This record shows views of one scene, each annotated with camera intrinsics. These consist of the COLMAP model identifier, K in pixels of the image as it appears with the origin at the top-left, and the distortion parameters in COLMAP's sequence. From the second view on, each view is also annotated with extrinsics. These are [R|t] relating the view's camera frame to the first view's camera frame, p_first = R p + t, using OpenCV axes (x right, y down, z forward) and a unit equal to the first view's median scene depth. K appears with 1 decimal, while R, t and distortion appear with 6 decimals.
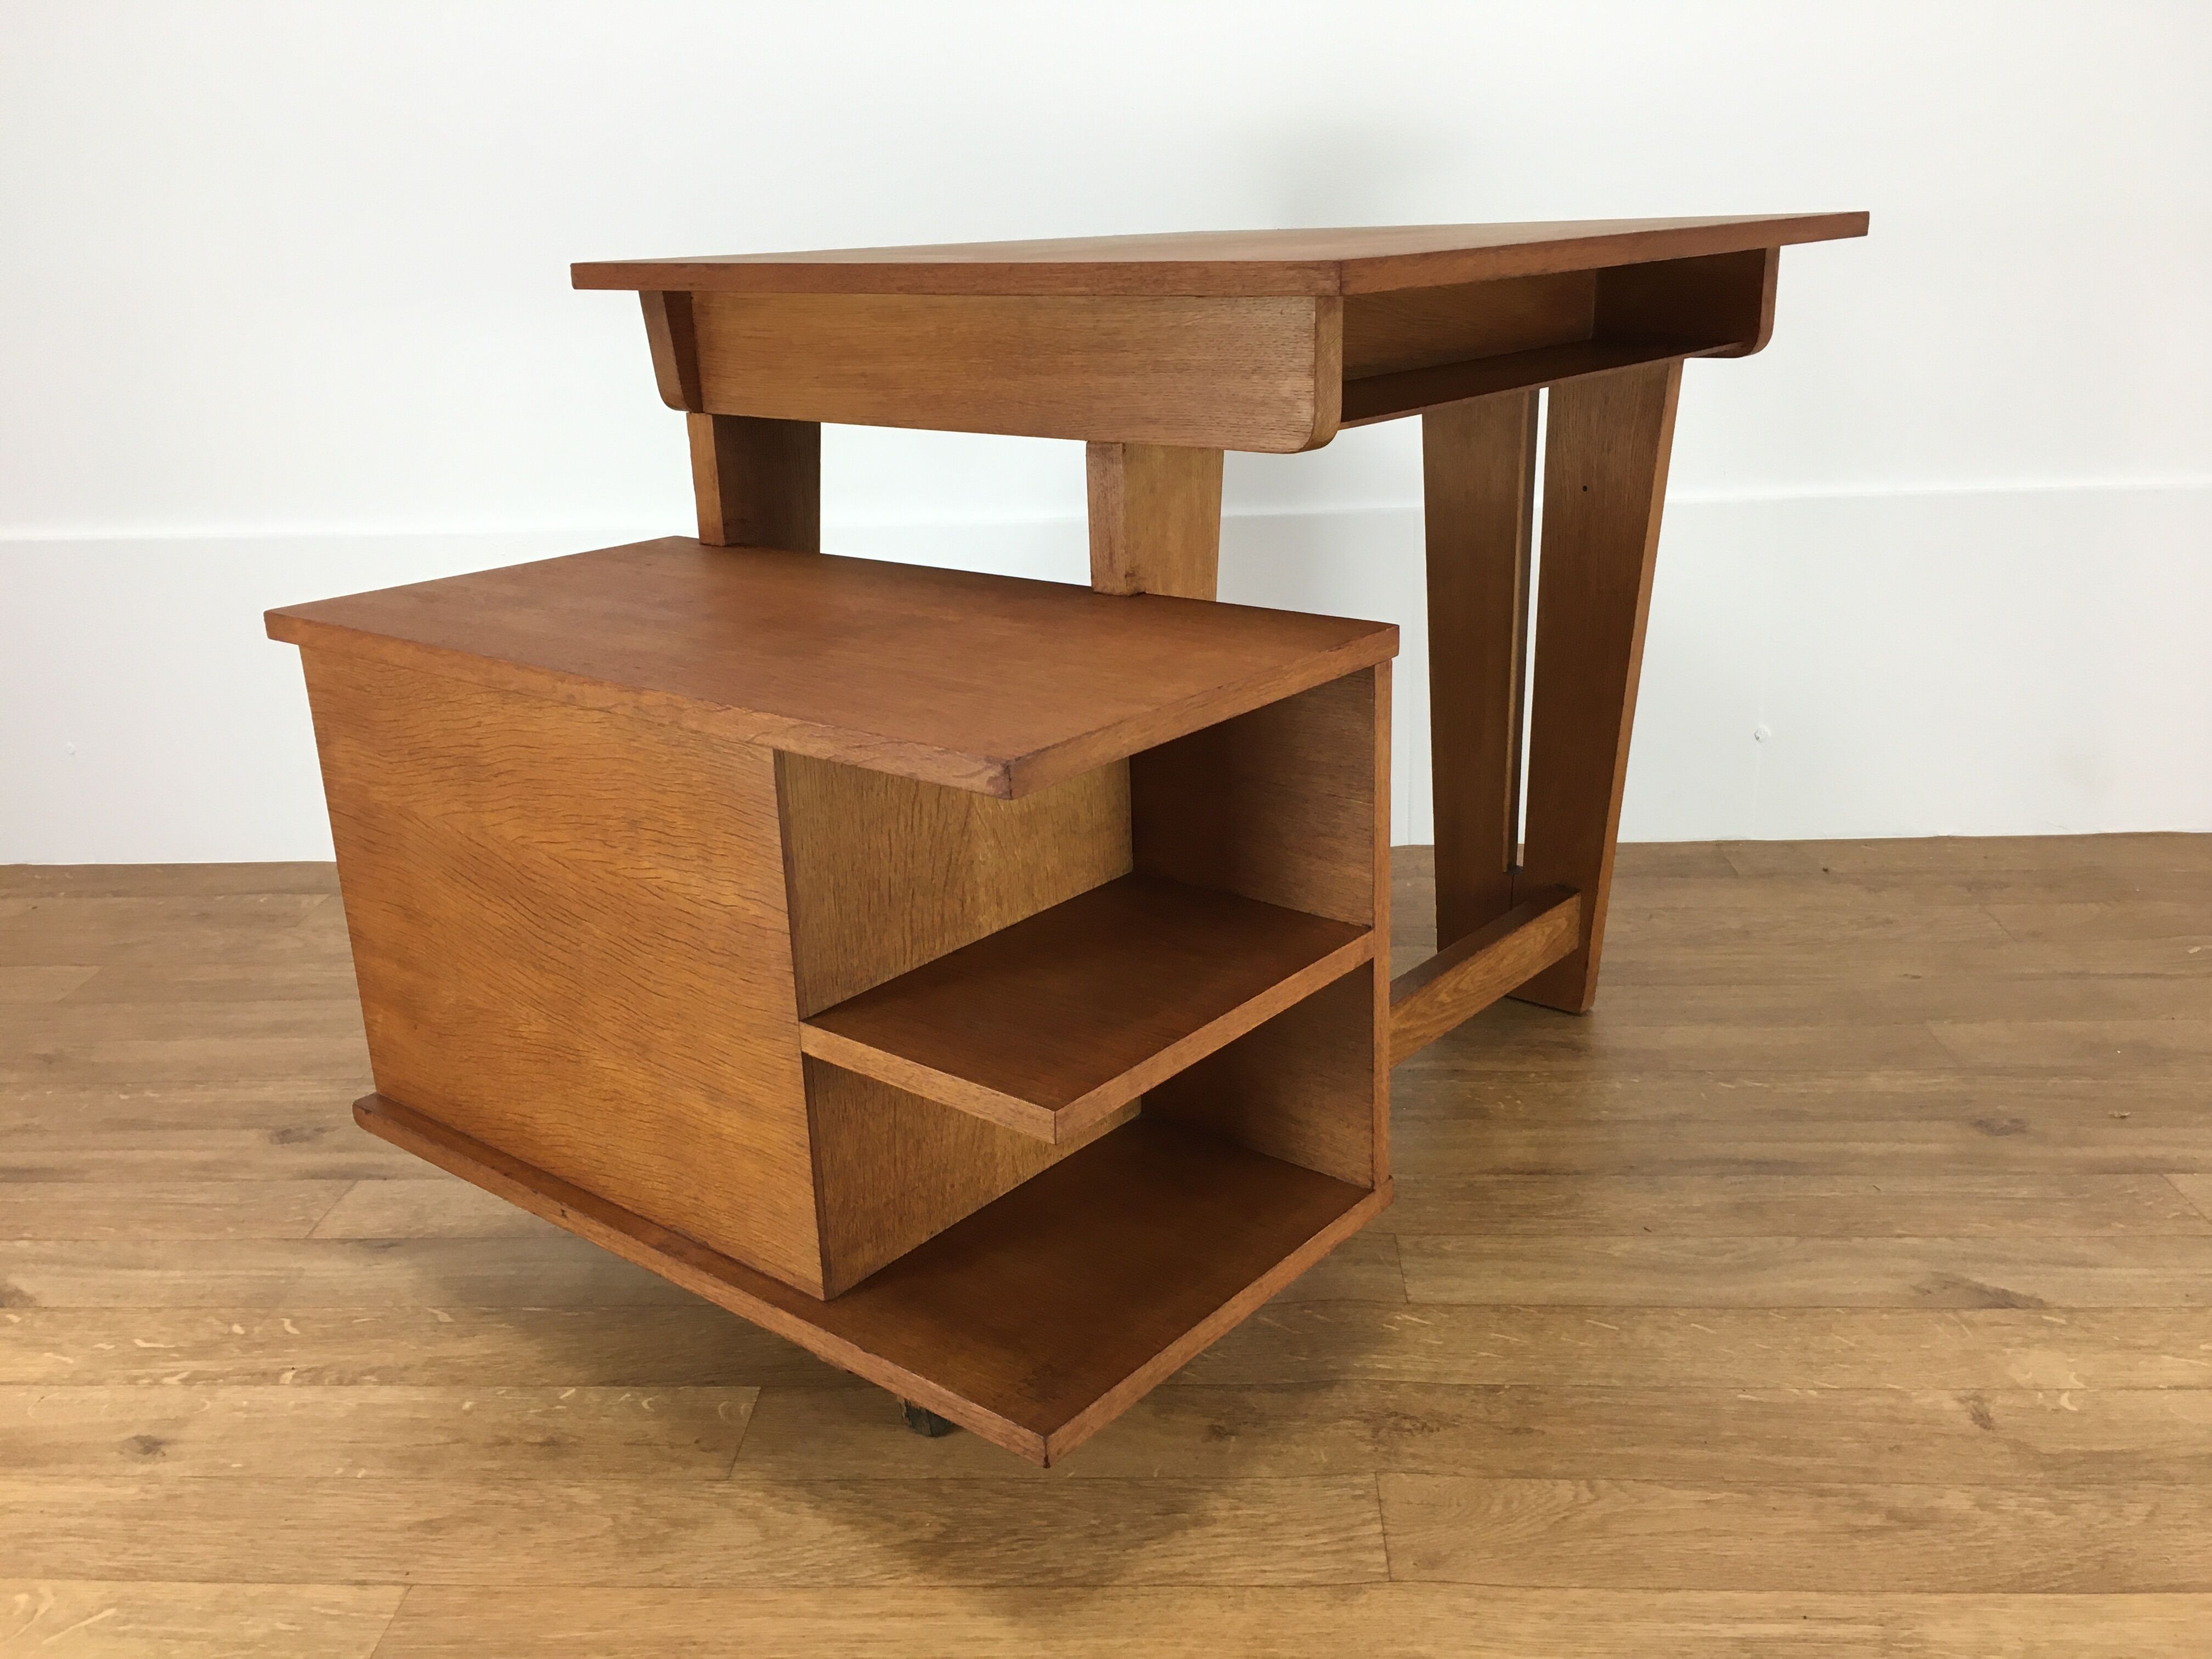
lens RADIAL K [[1878.9, 0, 1108.0], [0, 1878.9, 829.9], [0, 0, 1]] dist [0.077540, -0.121504]
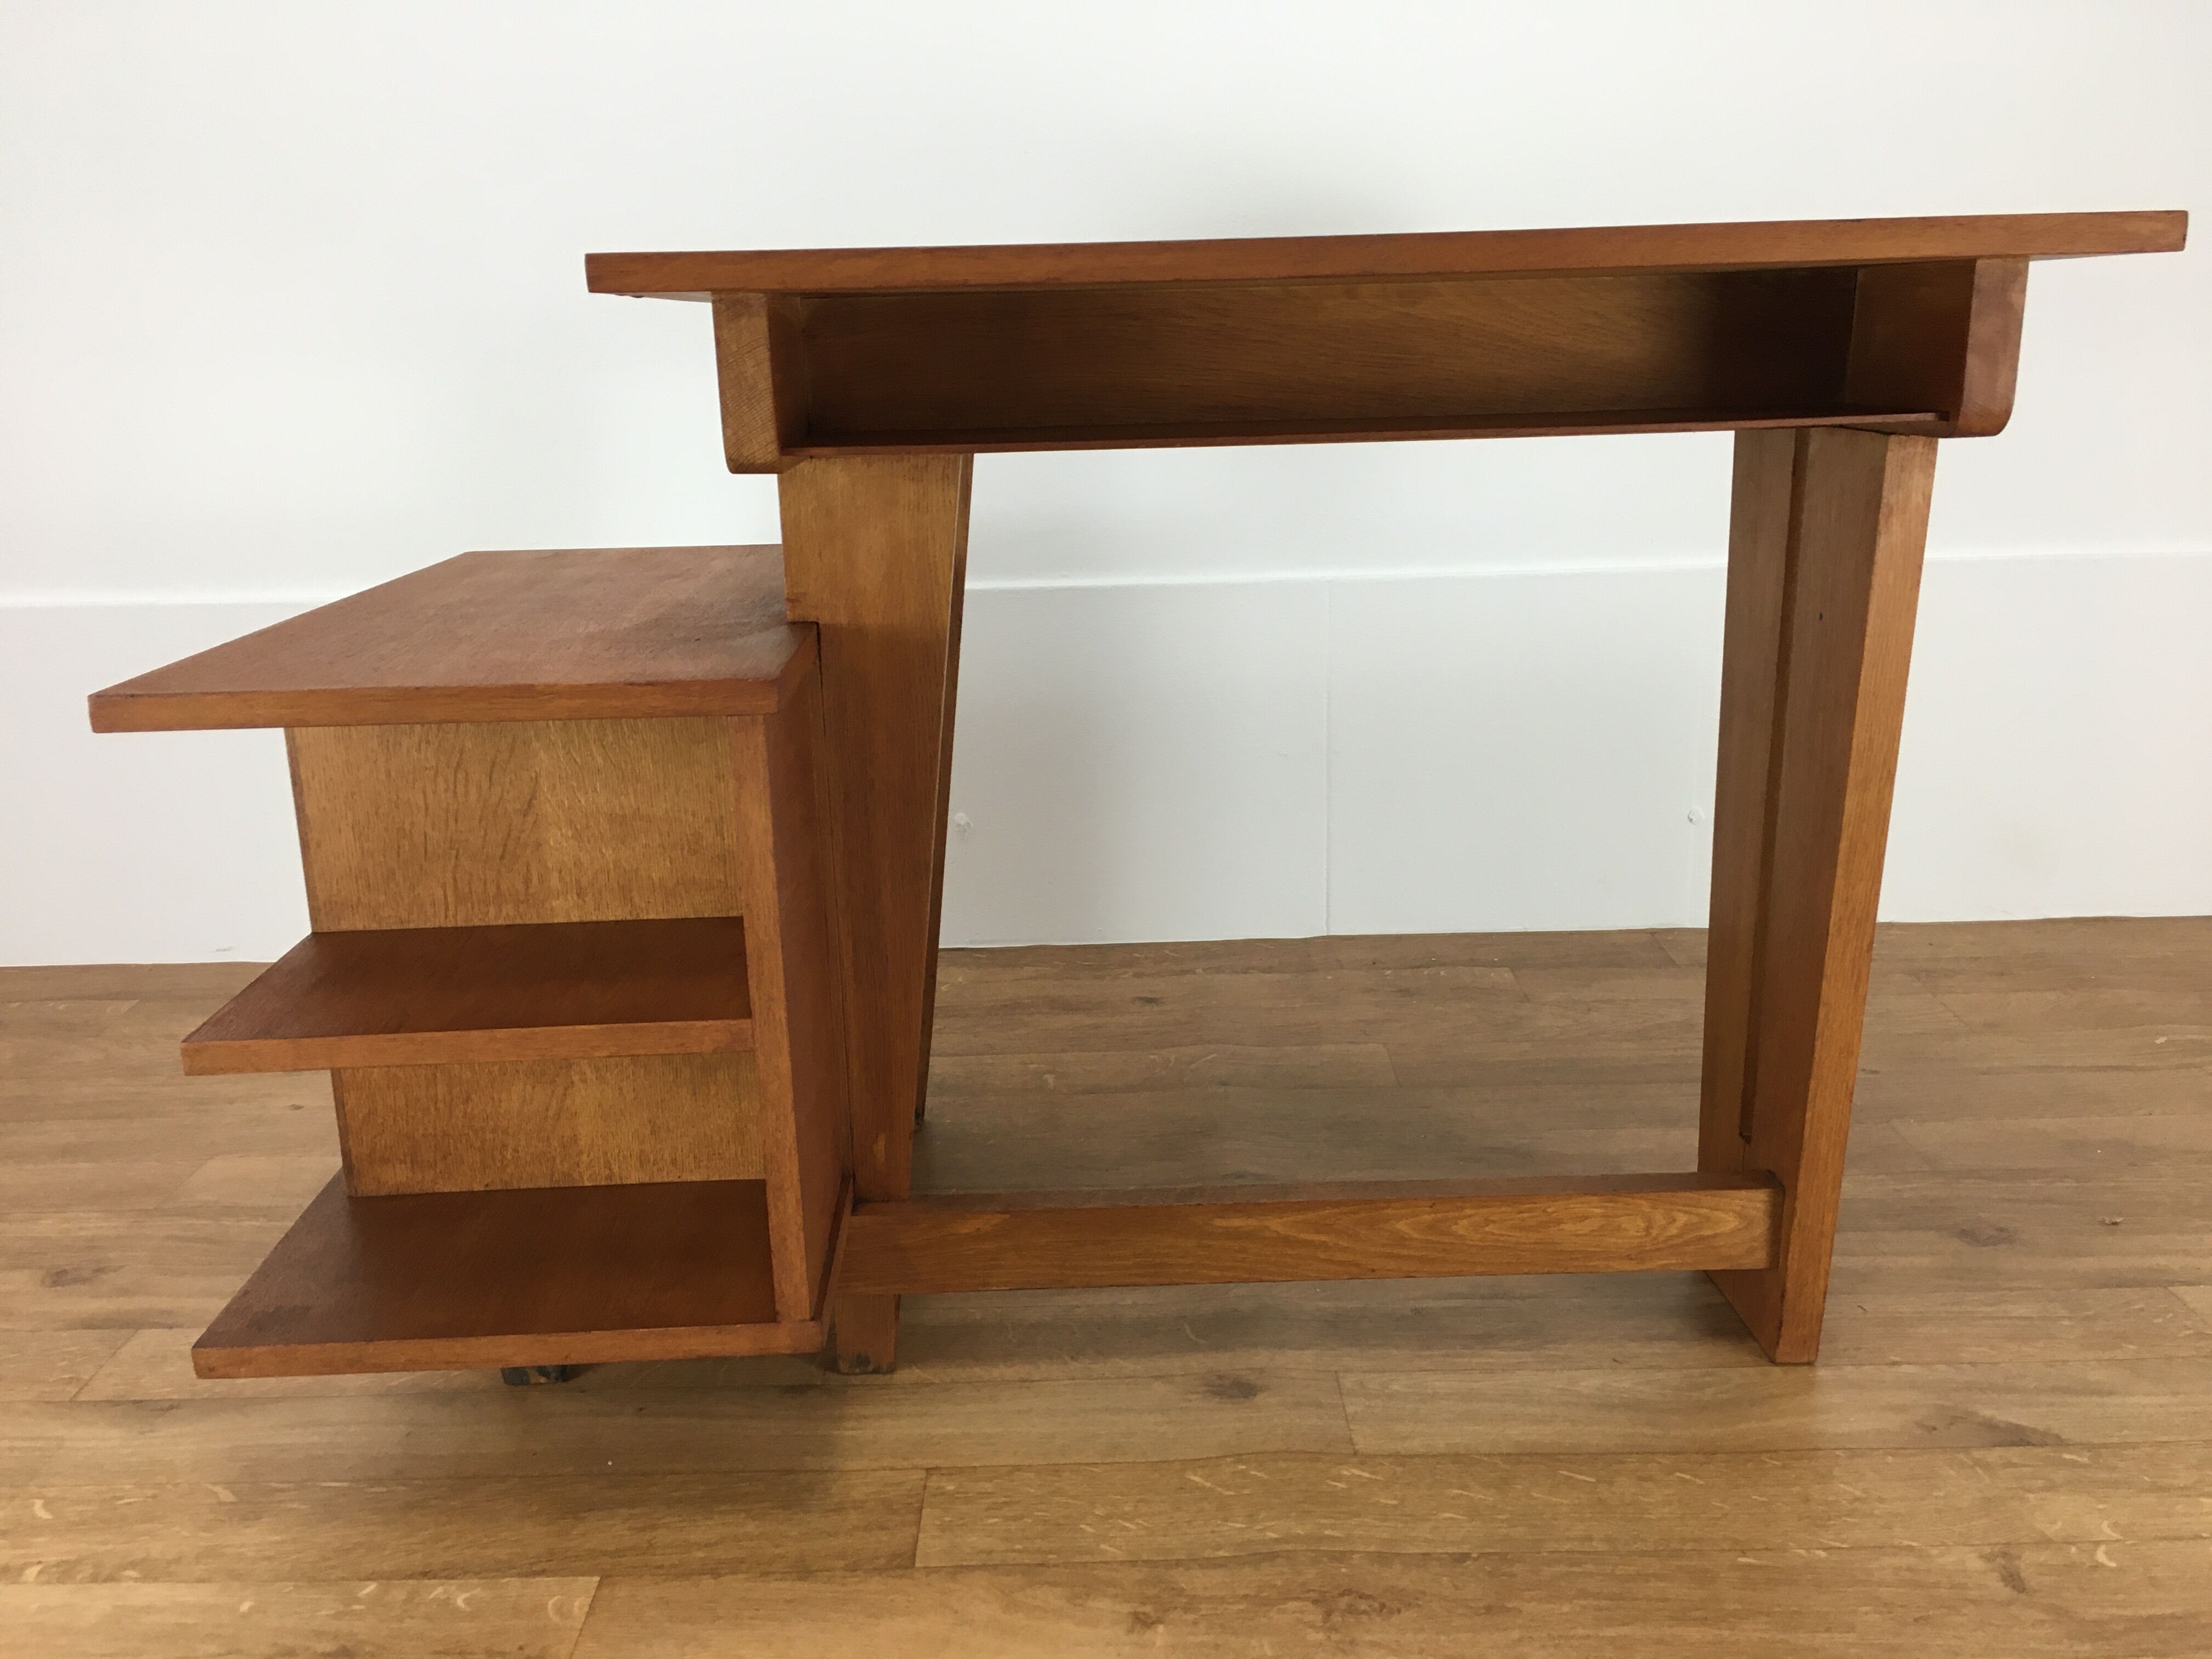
lens RADIAL K [[1878.9, 0, 1104.0], [0, 1878.9, 822.6], [0, 0, 1]] dist [0.077540, -0.121504]
pose [[0.998479, -0.003721, 0.055008, -0.004444], [0.006882, 0.998328, -0.057392, 0.008814], [-0.054702, 0.057683, 0.996835, 0.124394]]
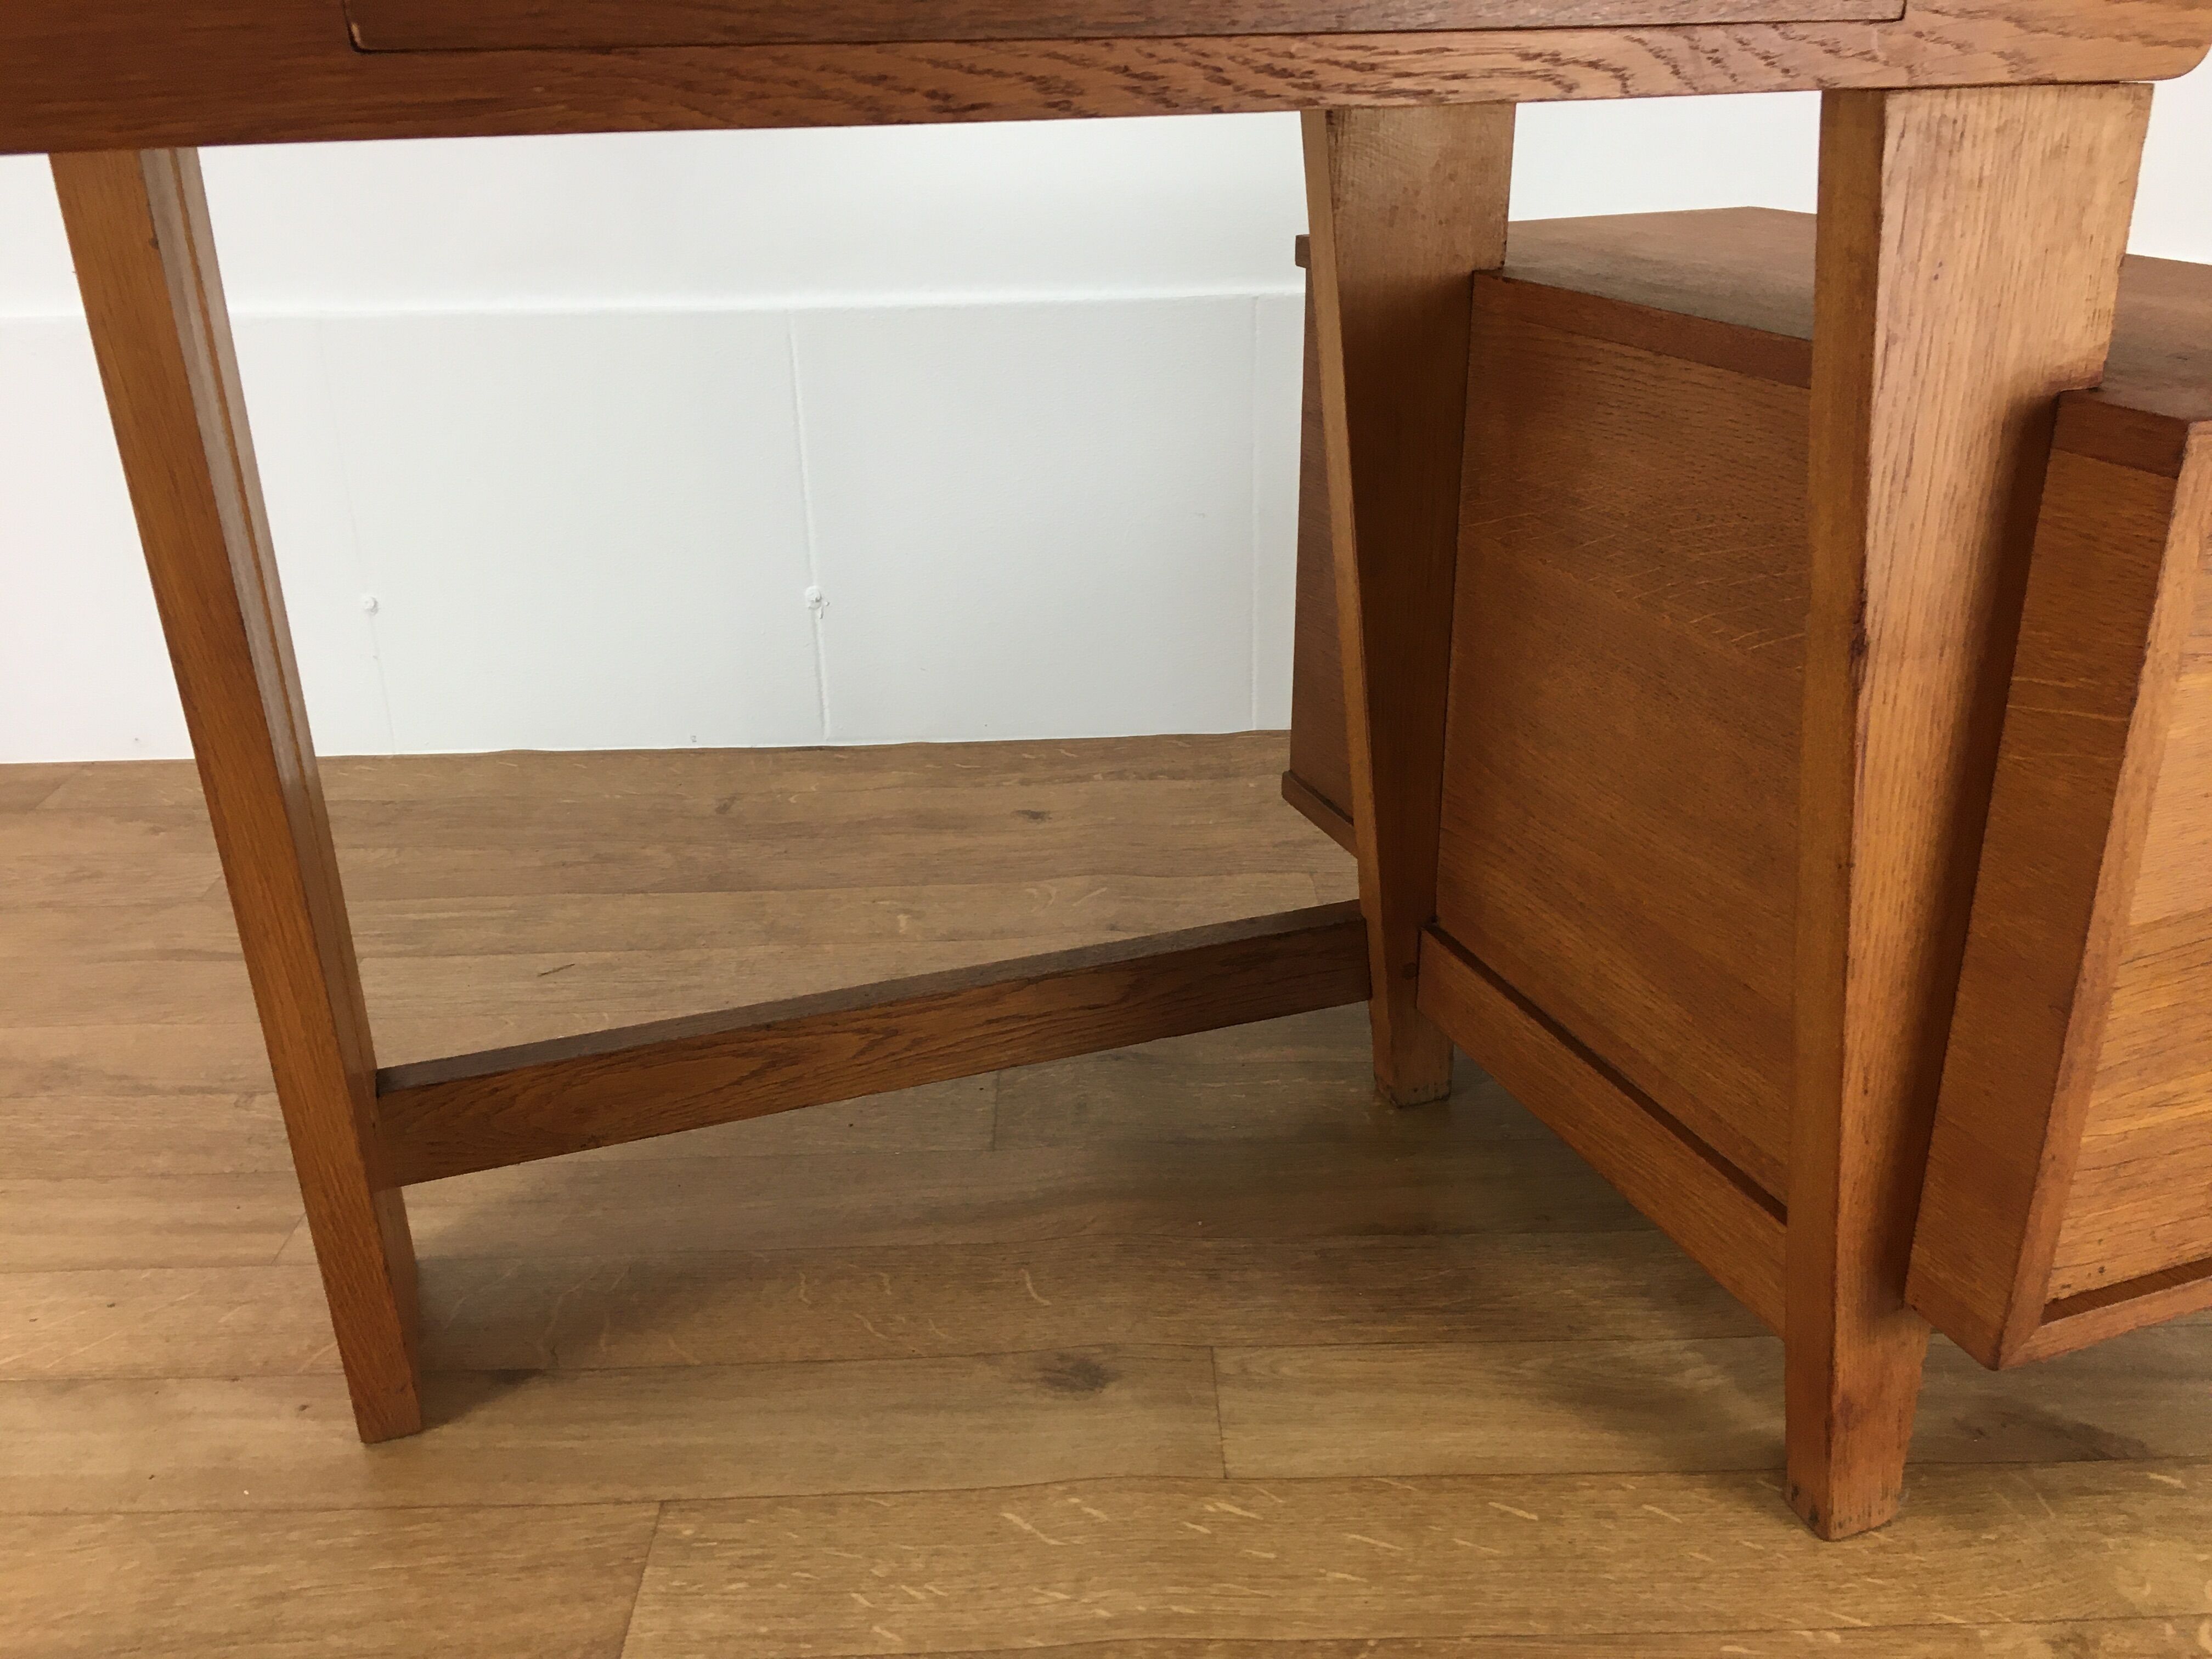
lens RADIAL K [[1878.9, 0, 1106.2], [0, 1878.9, 827.6], [0, 0, 1]] dist [0.077540, -0.121504]
pose [[0.997820, -0.015997, 0.064033, 0.082364], [0.010235, 0.995950, 0.089326, -0.039776], [-0.065203, -0.088475, 0.993942, 0.381760]]
